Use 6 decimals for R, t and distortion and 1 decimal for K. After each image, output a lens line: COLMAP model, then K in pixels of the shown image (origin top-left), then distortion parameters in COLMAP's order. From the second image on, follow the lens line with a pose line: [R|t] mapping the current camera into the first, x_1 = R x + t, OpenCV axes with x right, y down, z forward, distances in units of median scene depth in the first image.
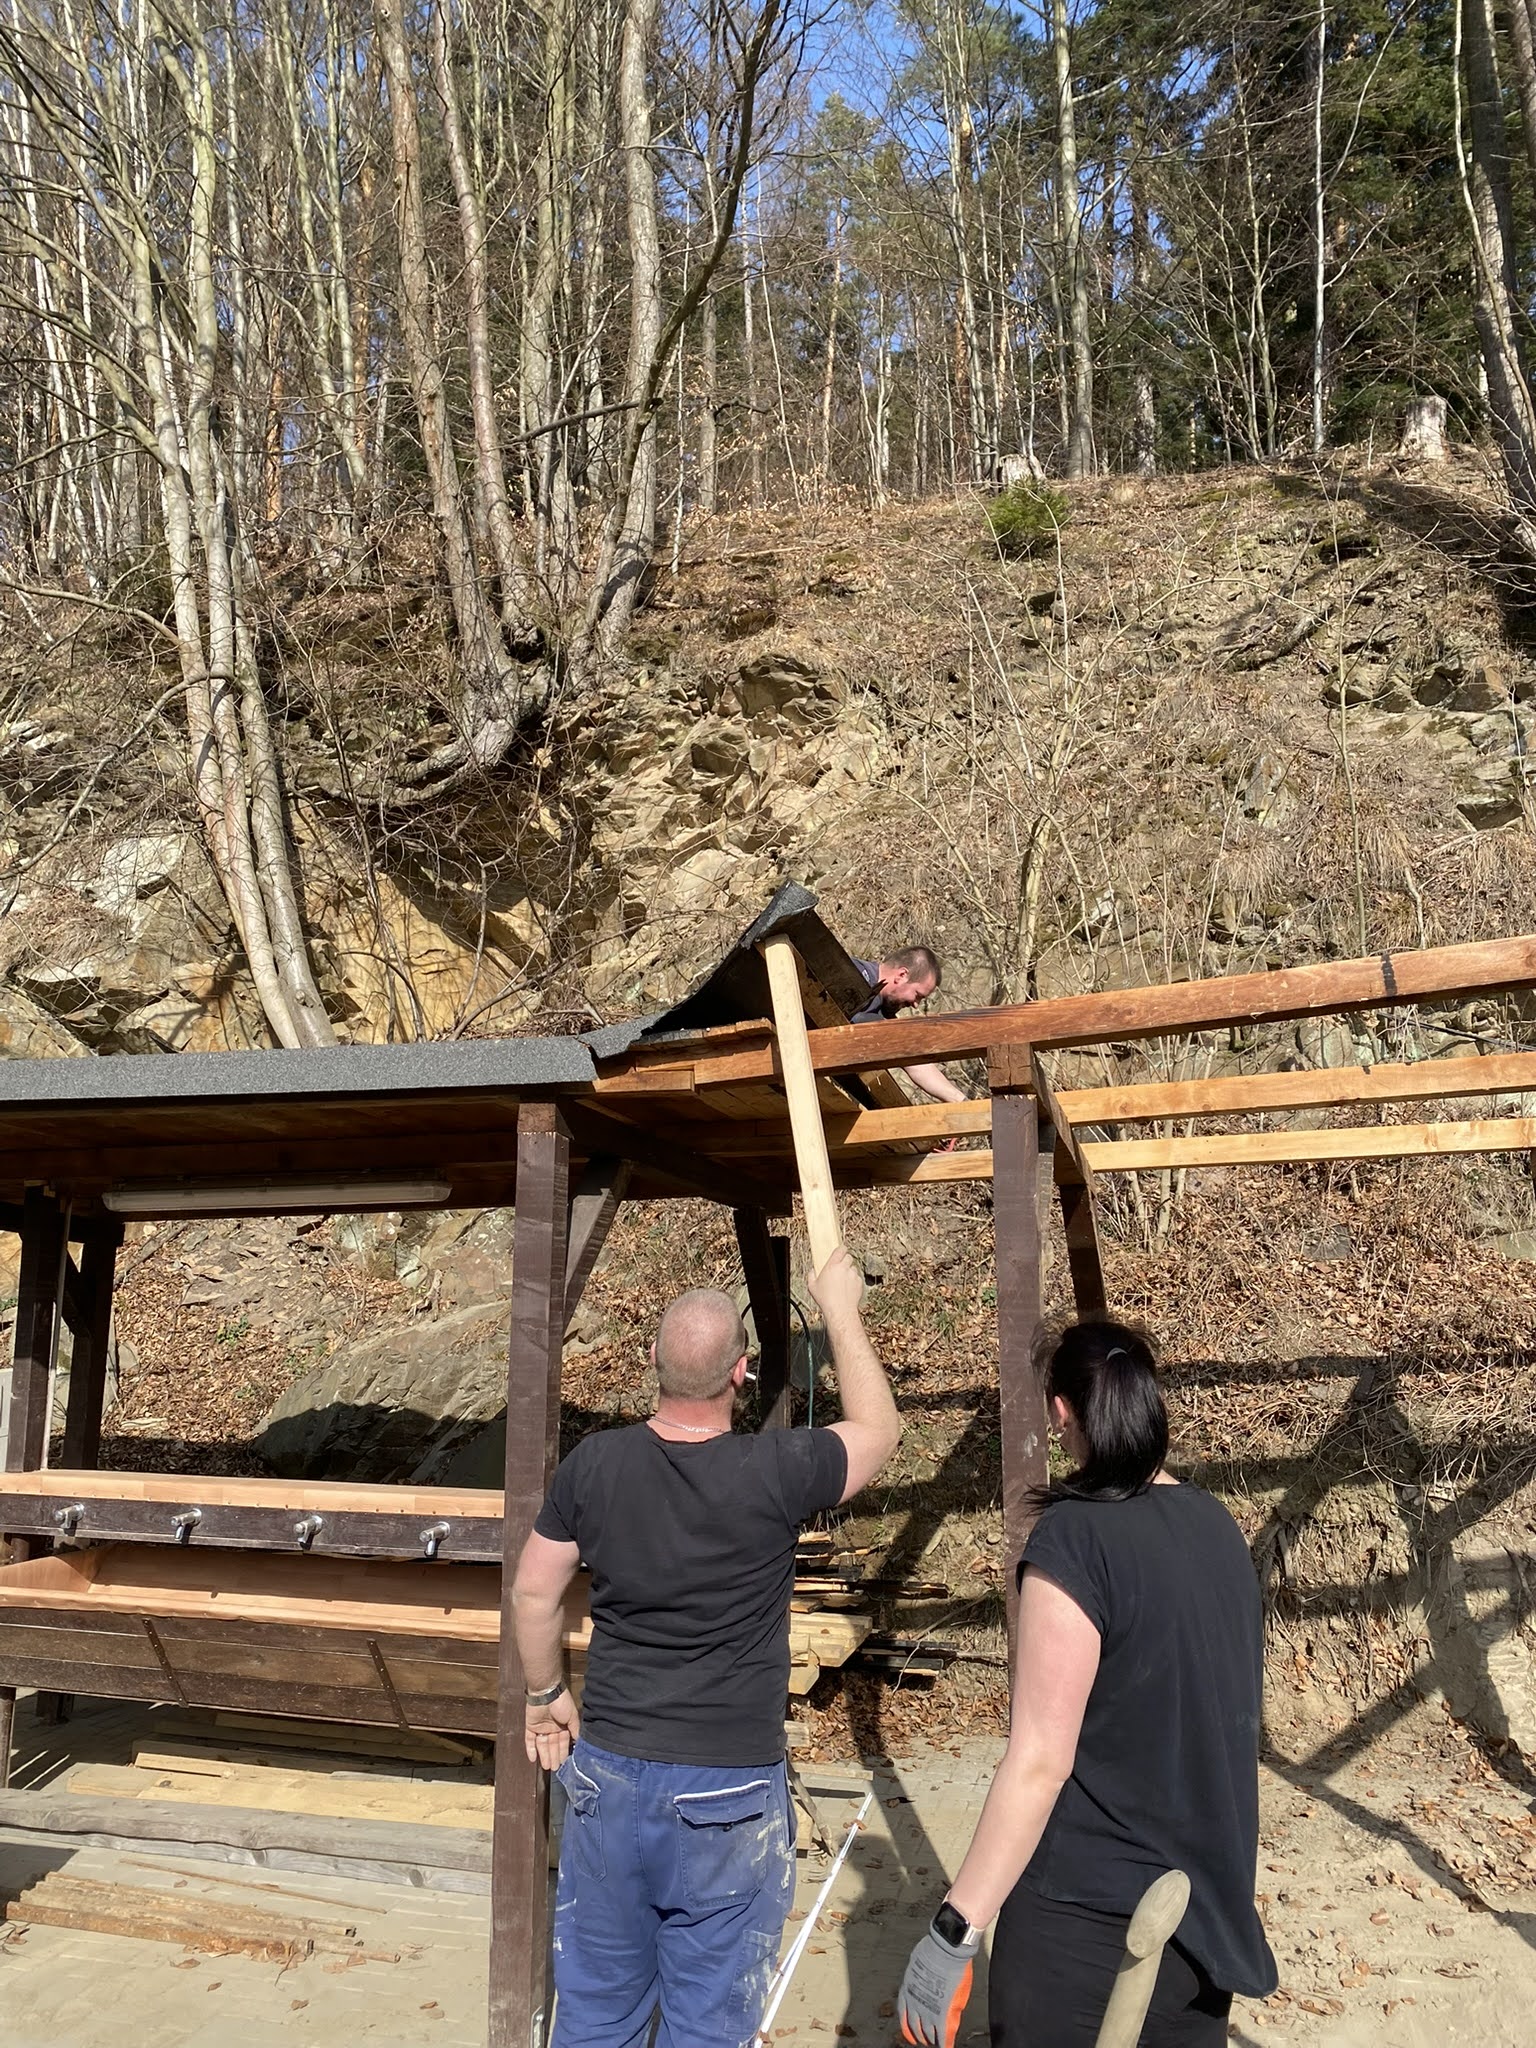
lens RADIAL K [[1532.6, 0, 768.0], [0, 1532.6, 1024.0], [0, 0, 1]] dist [0.057979, -0.113933]
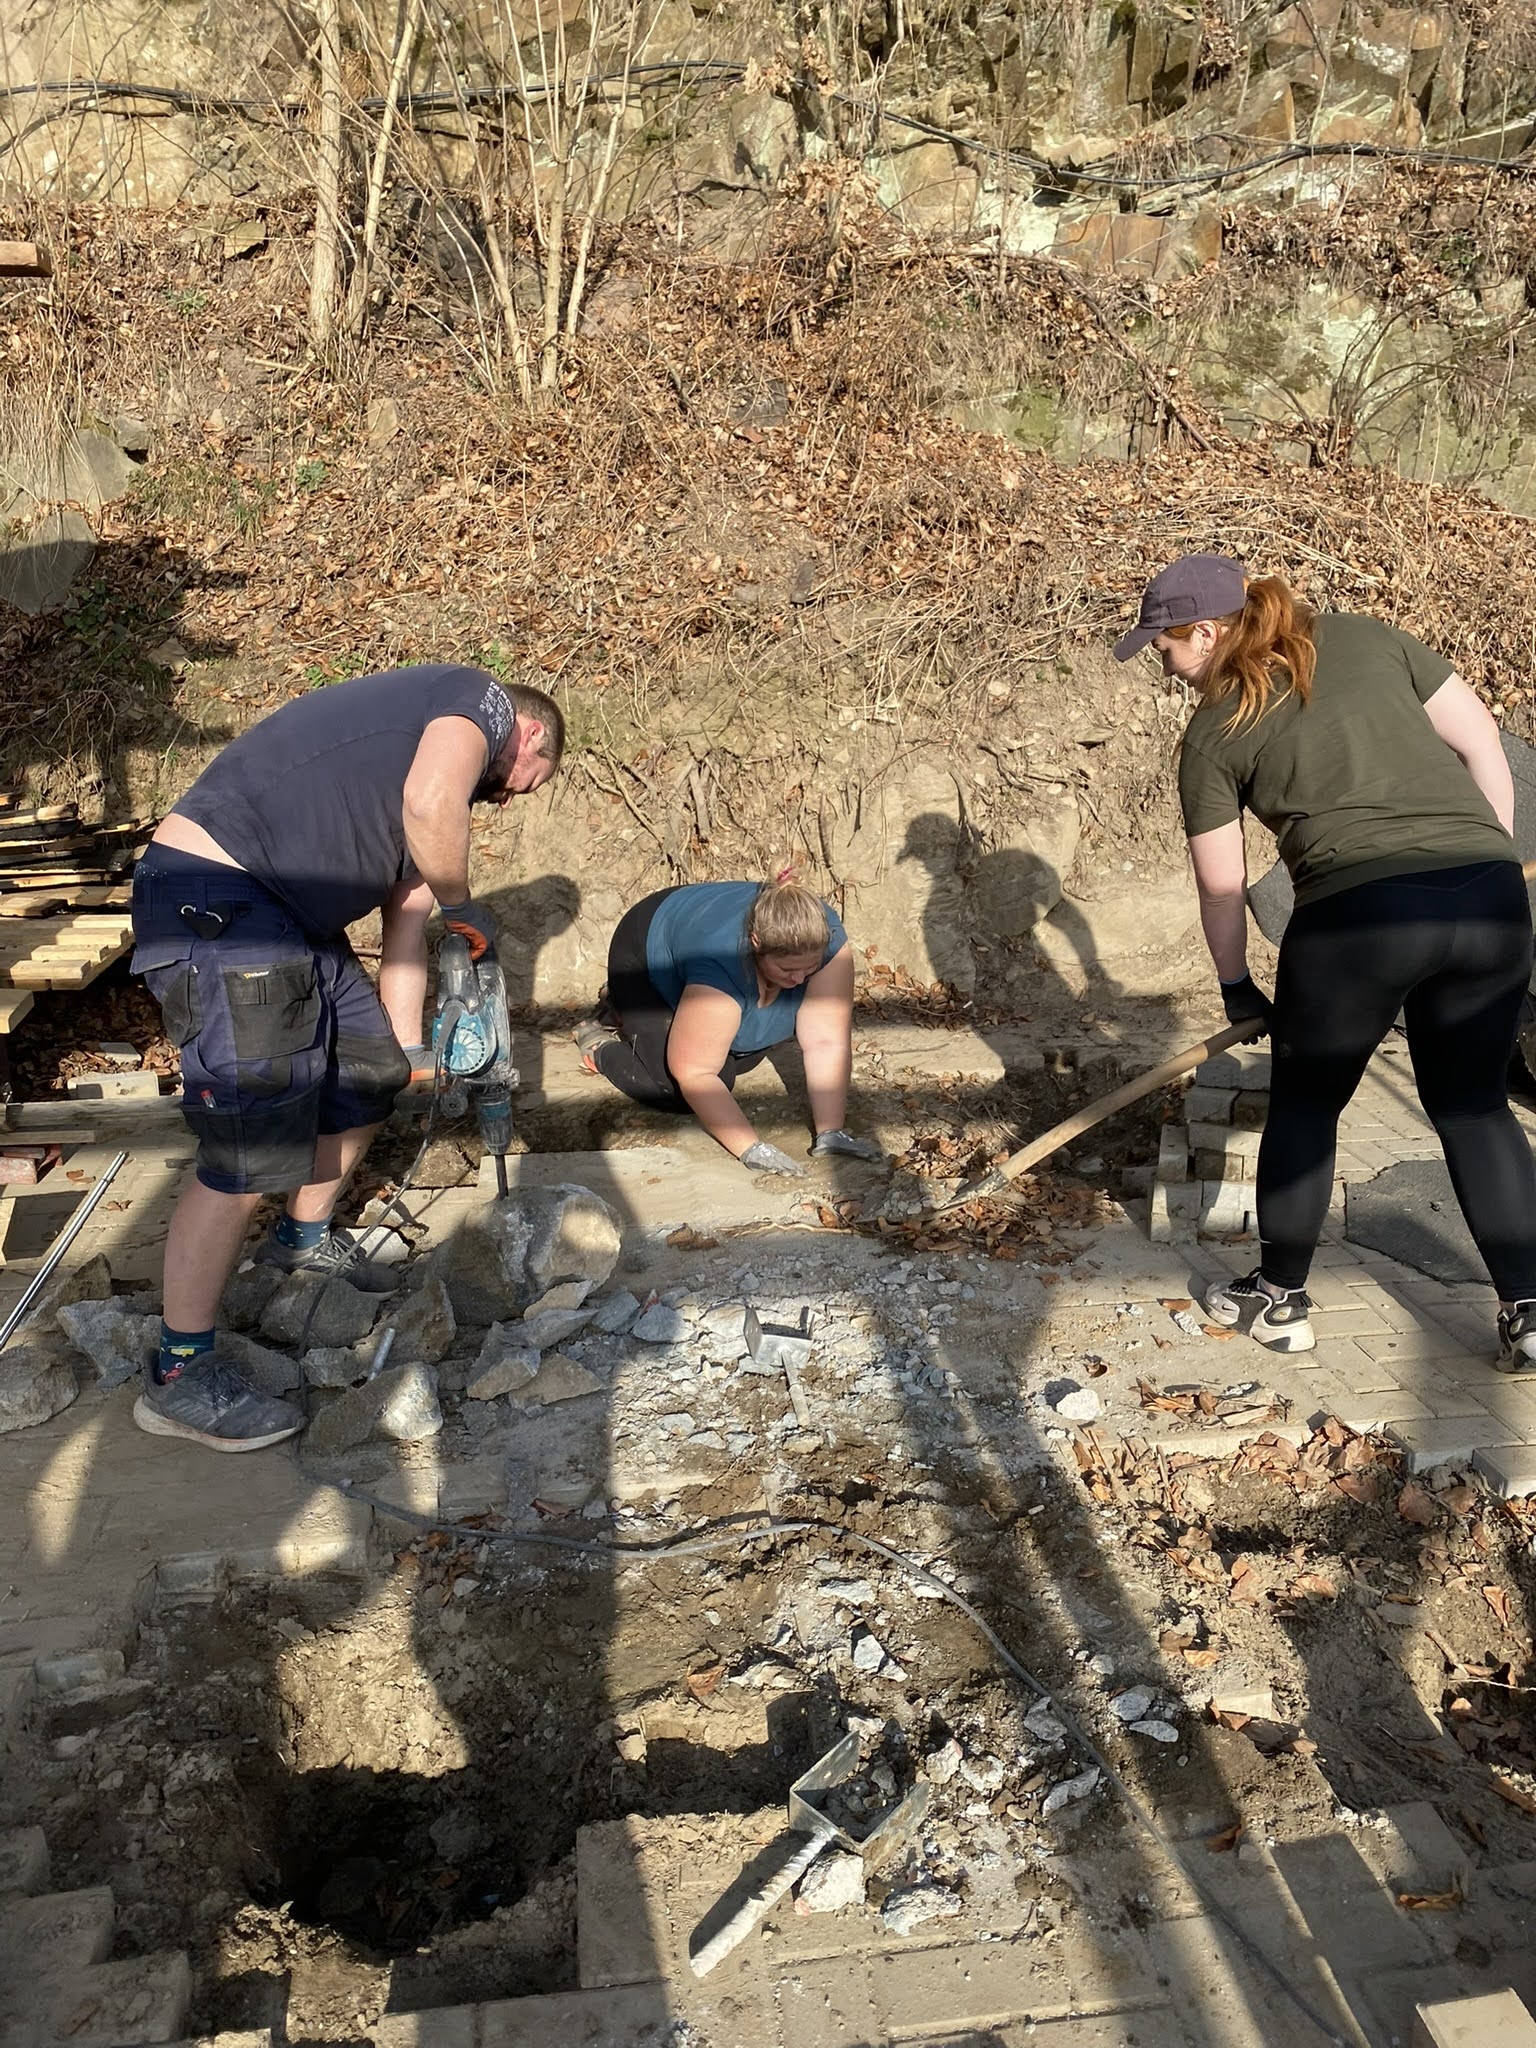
lens RADIAL K [[1532.6, 0, 768.0], [0, 1532.6, 1024.0], [0, 0, 1]] dist [0.057979, -0.113933]
pose [[0.928943, -0.105916, 0.354750, 0.065347], [-0.057228, 0.905606, 0.420240, 0.098039], [-0.365774, -0.410681, 0.835195, 0.239022]]
